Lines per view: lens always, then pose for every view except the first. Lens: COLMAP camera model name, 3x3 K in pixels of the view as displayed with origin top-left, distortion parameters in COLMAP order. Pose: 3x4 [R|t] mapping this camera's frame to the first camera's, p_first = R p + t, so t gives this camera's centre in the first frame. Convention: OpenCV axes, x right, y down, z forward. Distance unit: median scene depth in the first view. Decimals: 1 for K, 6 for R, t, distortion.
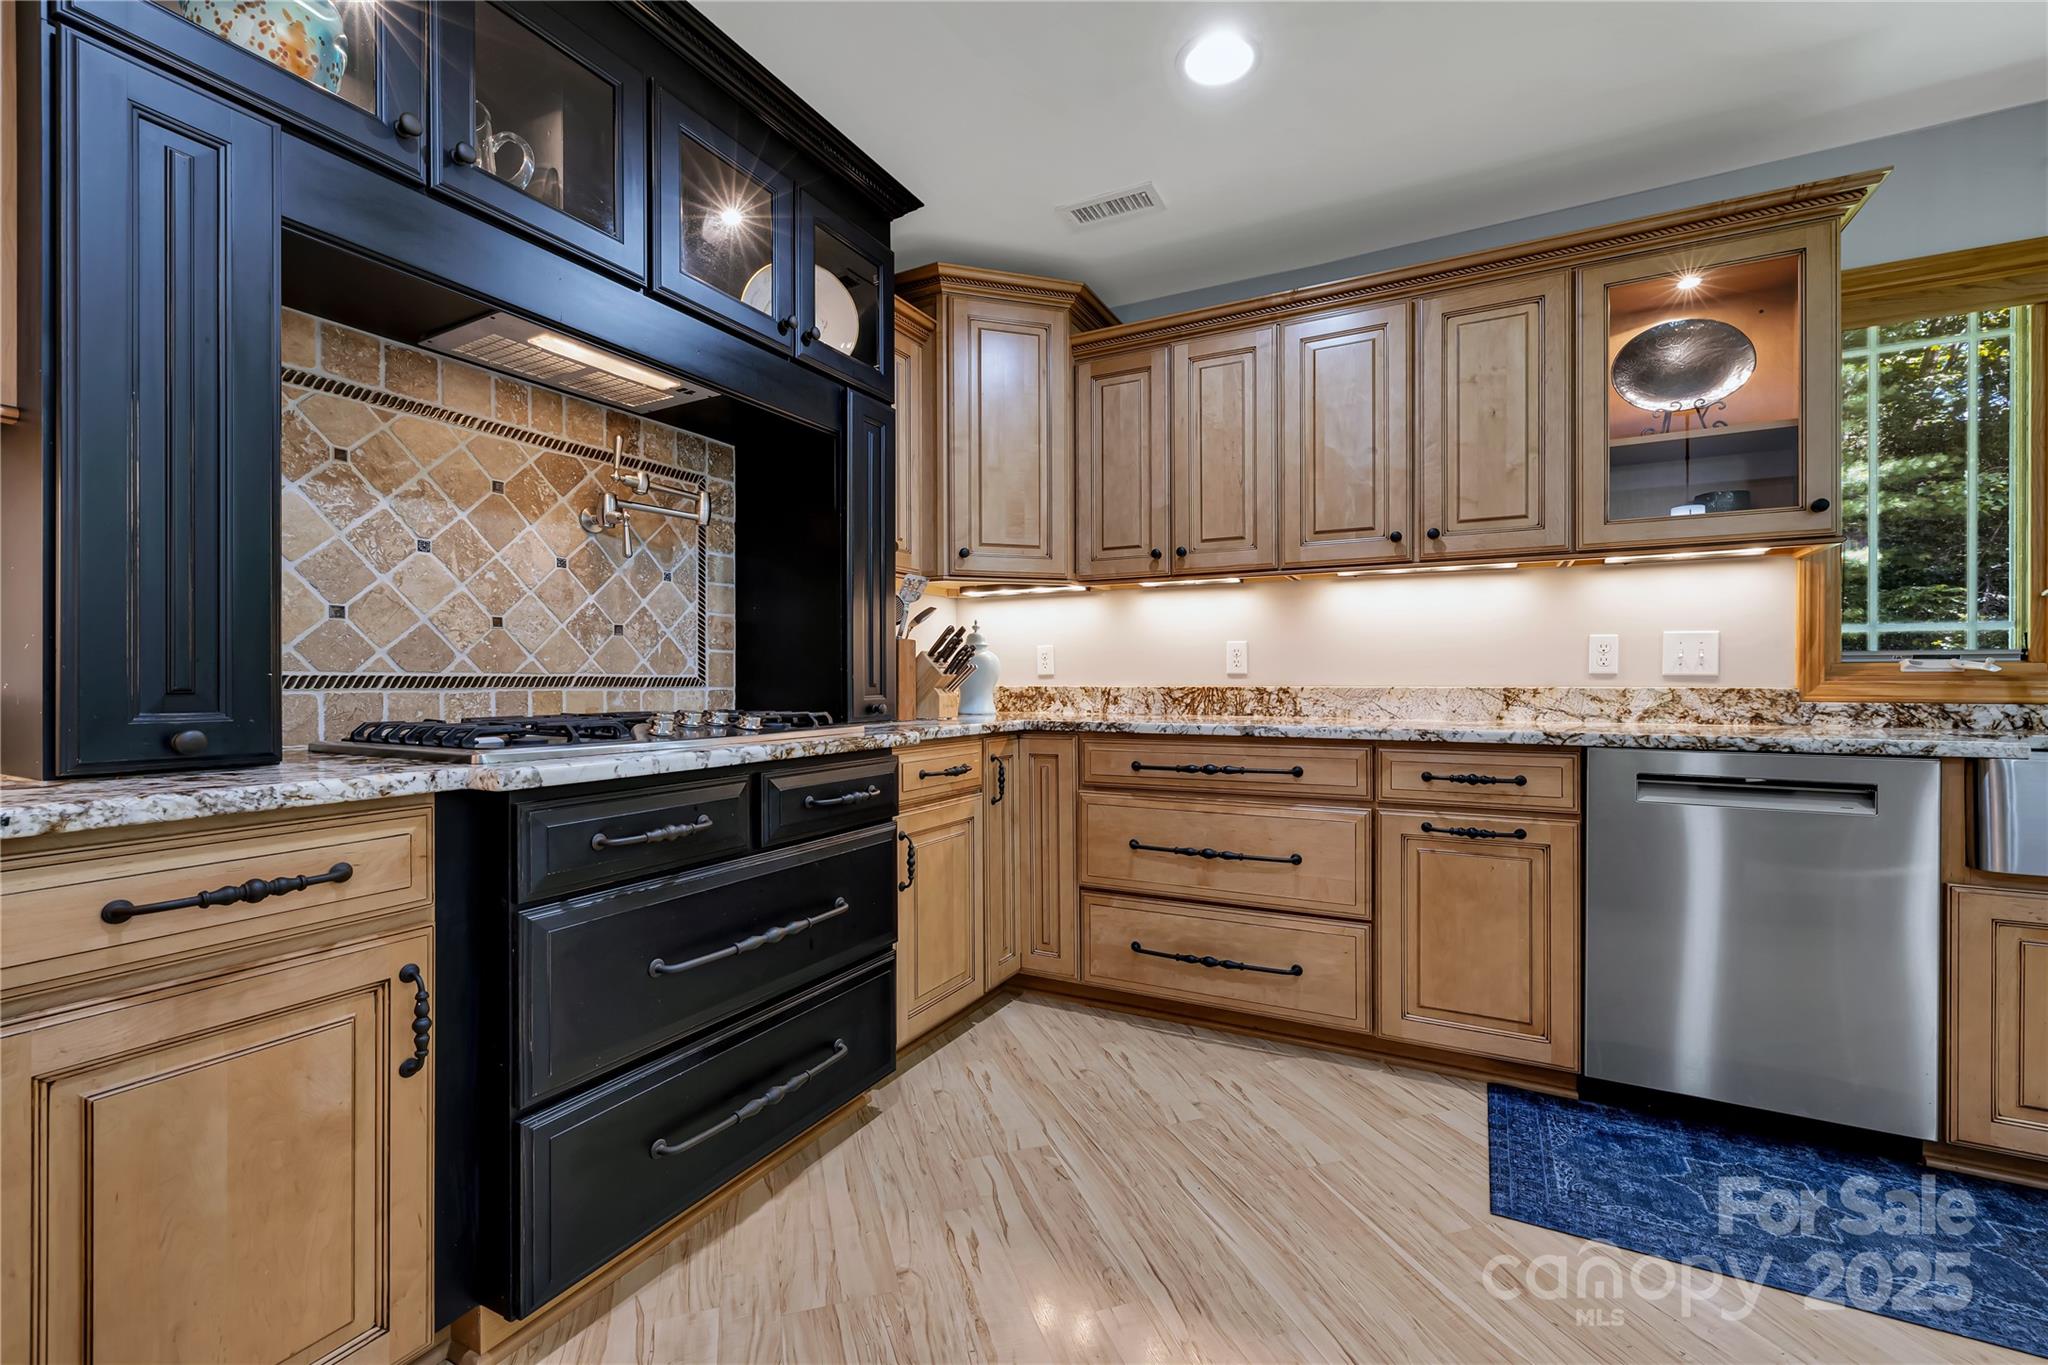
lens RADIAL K [[857.7, 0, 1025.8], [0, 857.7, 681.3], [0, 0, 1]] dist [0.002065, 0.000250]
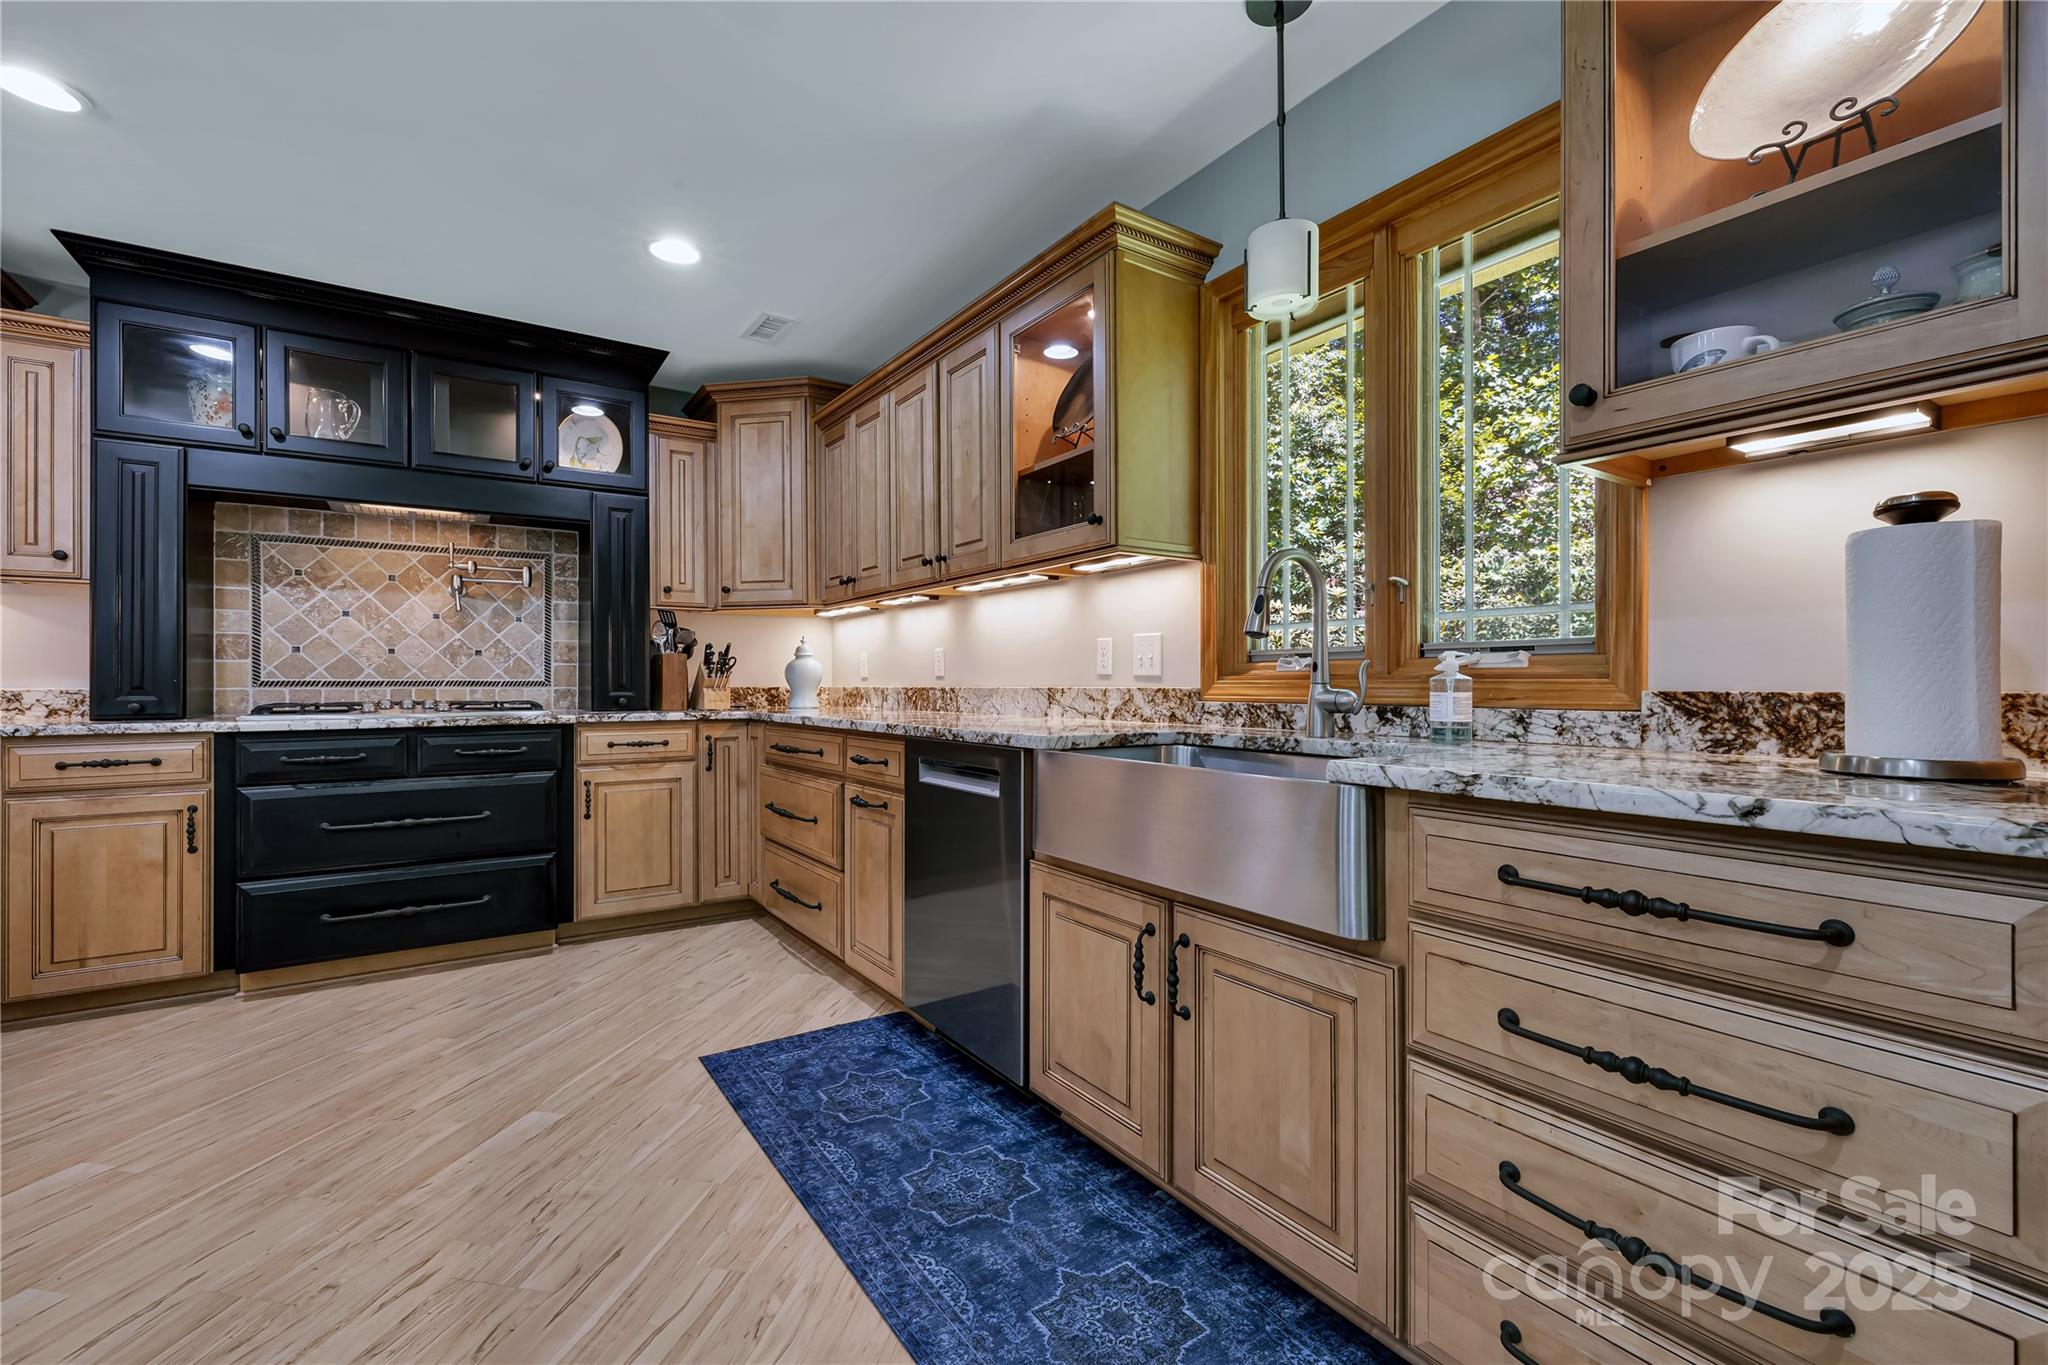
lens RADIAL K [[872.4, 0, 1024.0], [0, 872.4, 682.5], [0, 0, 1]] dist [0.001767, 0.000253]
pose [[0.881346, -0.002401, -0.472466, 1.321400], [0.001685, 0.999997, -0.001937, 0.003592], [0.472469, 0.000911, 0.881347, -0.011438]]
